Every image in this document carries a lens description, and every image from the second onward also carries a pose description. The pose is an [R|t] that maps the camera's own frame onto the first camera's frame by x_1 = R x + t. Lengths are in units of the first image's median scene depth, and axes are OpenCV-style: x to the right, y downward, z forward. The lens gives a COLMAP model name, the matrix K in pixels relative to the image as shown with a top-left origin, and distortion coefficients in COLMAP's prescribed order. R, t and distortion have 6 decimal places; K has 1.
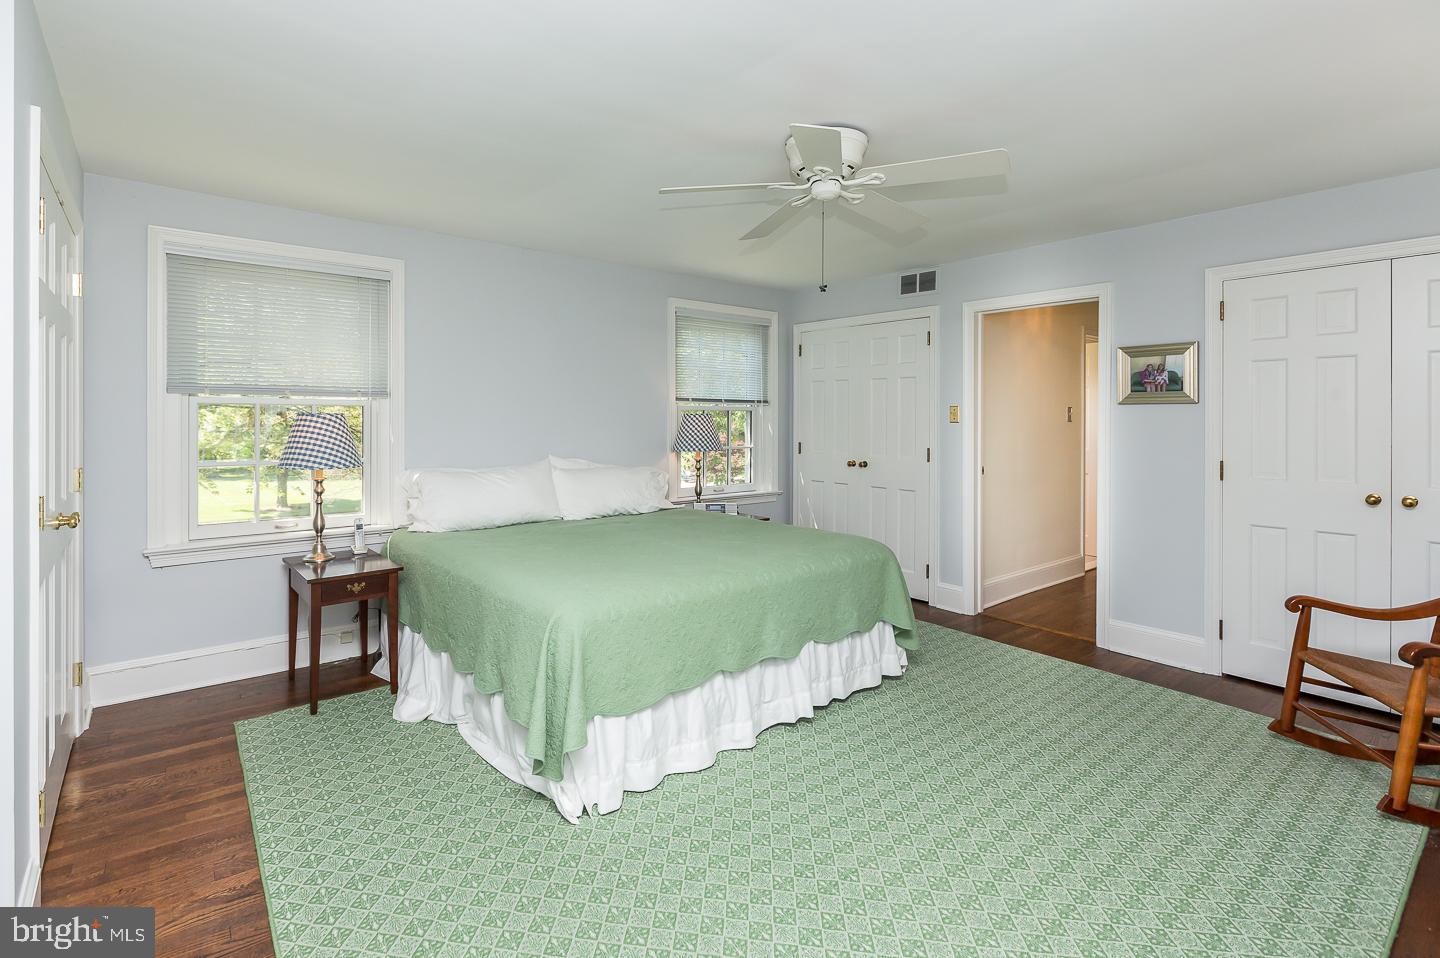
lens RADIAL K [[636.4, 0, 715.4], [0, 636.4, 463.8], [0, 0, 1]] dist [-0.000690, 0.000121]
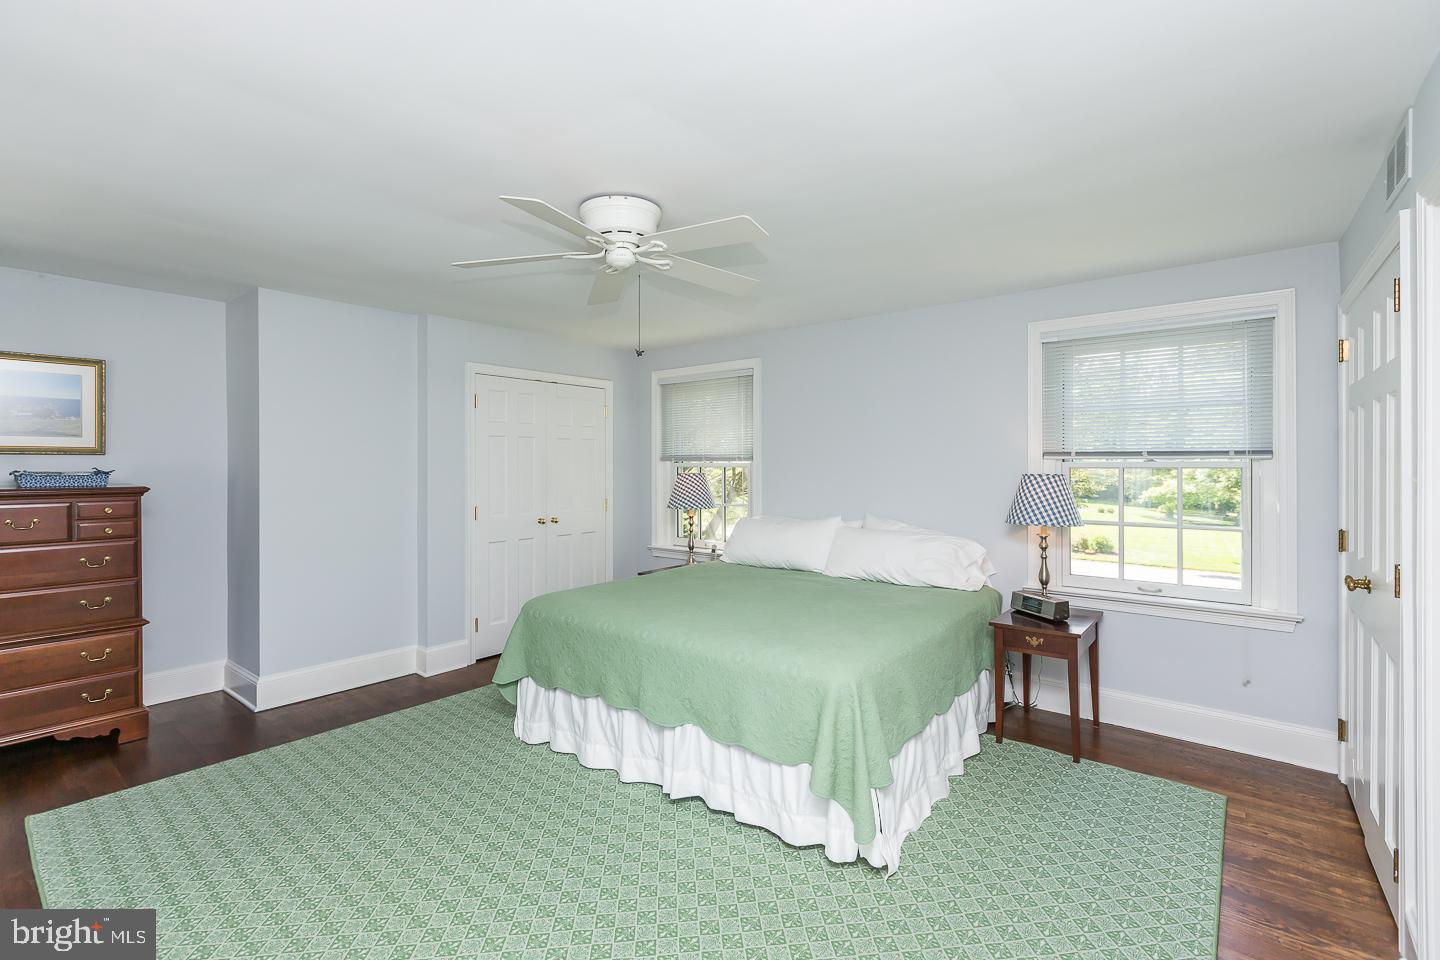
lens RADIAL K [[636.4, 0, 715.4], [0, 636.4, 464.8], [0, 0, 1]] dist [-0.000690, 0.000121]
pose [[0.248678, -0.012290, -0.968508, 0.593613], [-0.077593, 0.996453, -0.032568, -0.034253], [0.965473, 0.083249, 0.246843, 0.438668]]
